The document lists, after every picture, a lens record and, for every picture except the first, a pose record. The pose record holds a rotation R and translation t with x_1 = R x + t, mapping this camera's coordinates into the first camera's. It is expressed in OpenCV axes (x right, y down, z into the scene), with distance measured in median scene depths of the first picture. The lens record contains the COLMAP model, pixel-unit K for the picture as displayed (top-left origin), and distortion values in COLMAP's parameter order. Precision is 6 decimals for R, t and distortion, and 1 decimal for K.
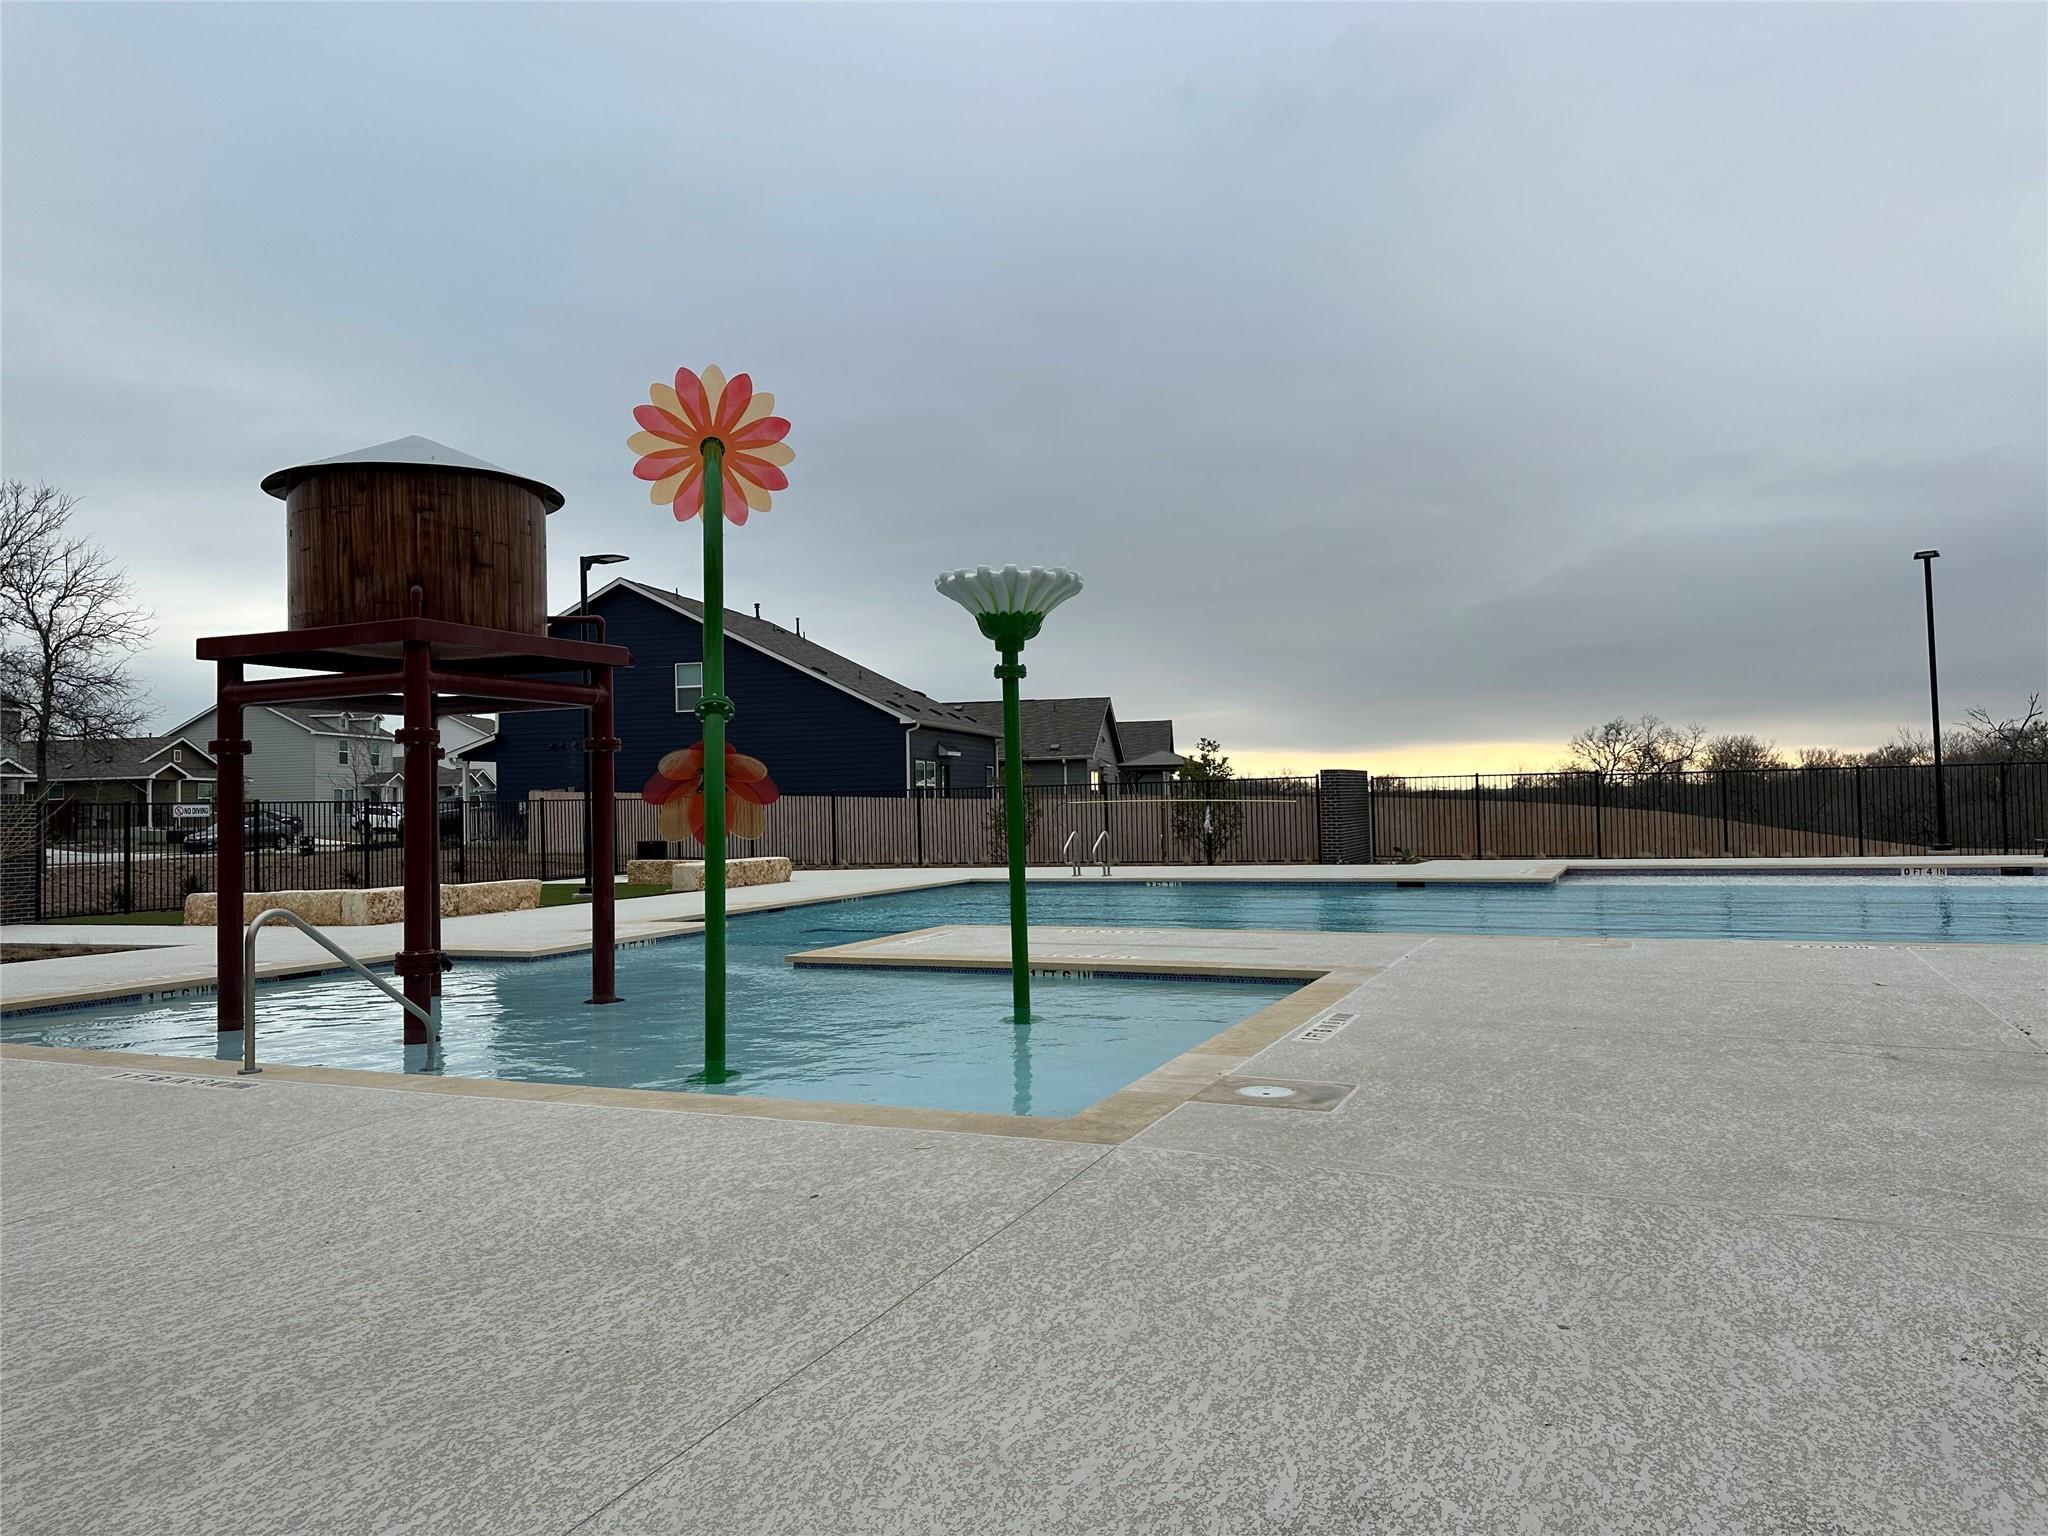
lens RADIAL K [[1368.3, 0, 1024.0], [0, 1368.3, 768.0], [0, 0, 1]] dist [0.046189, -0.000140]
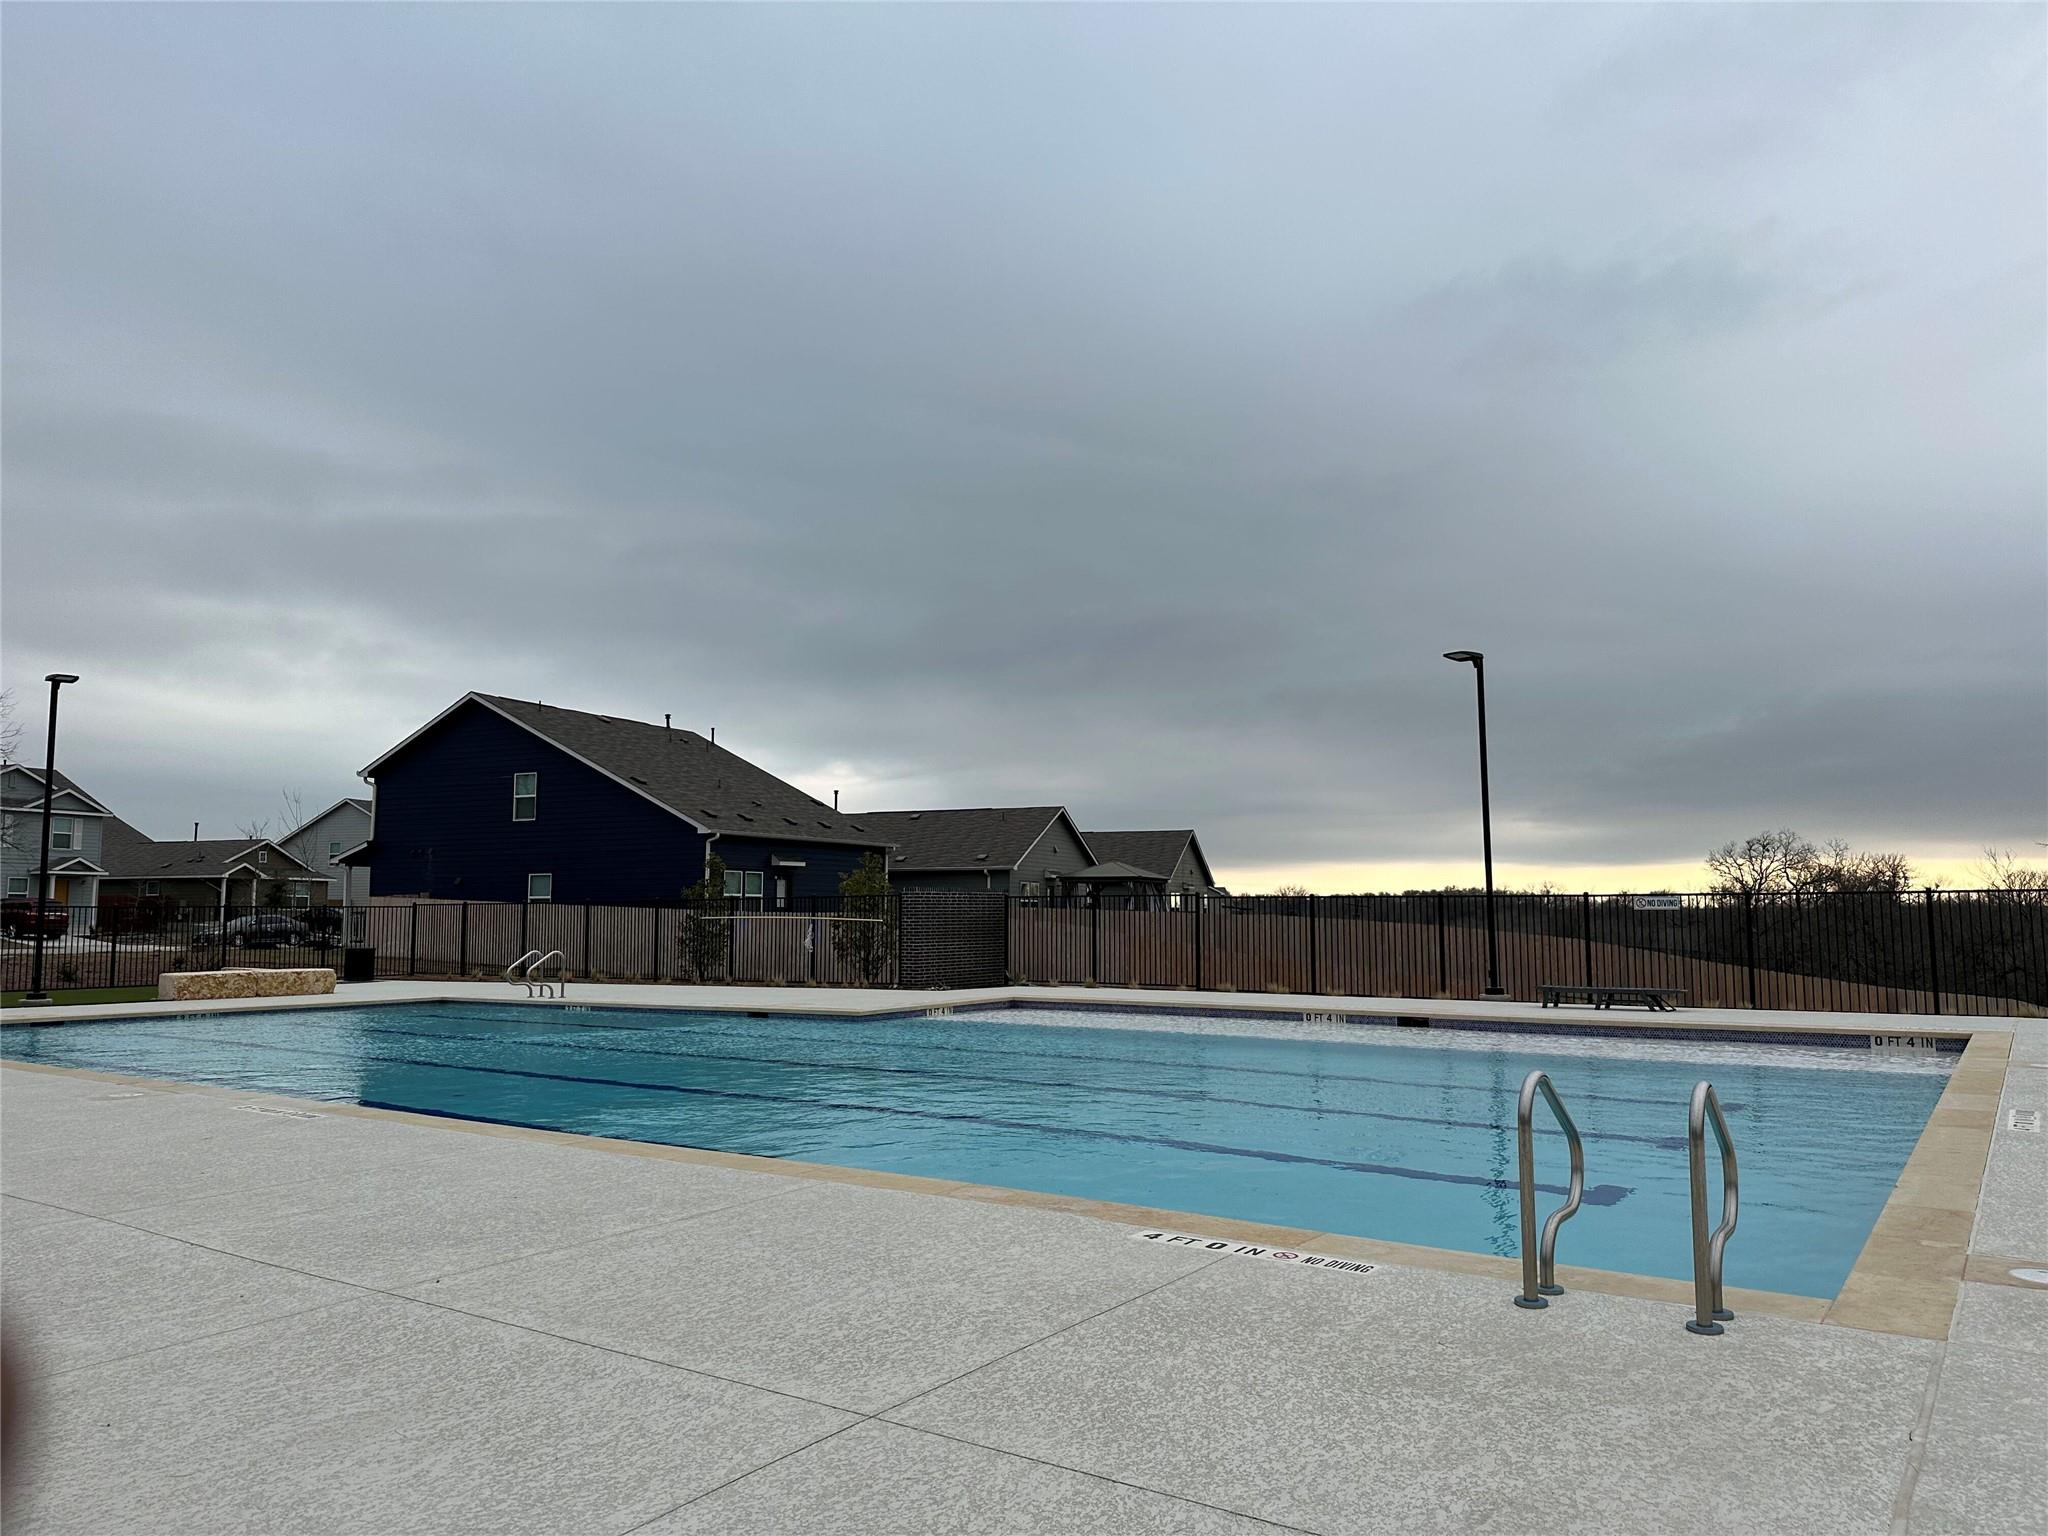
lens RADIAL K [[1368.3, 0, 1024.0], [0, 1368.3, 768.0], [0, 0, 1]] dist [0.046189, -0.000140]
pose [[0.981168, -0.000825, -0.193153, 0.296054], [-0.013984, 0.997063, -0.075295, -0.006849], [0.192647, 0.076578, 0.978275, 0.055373]]
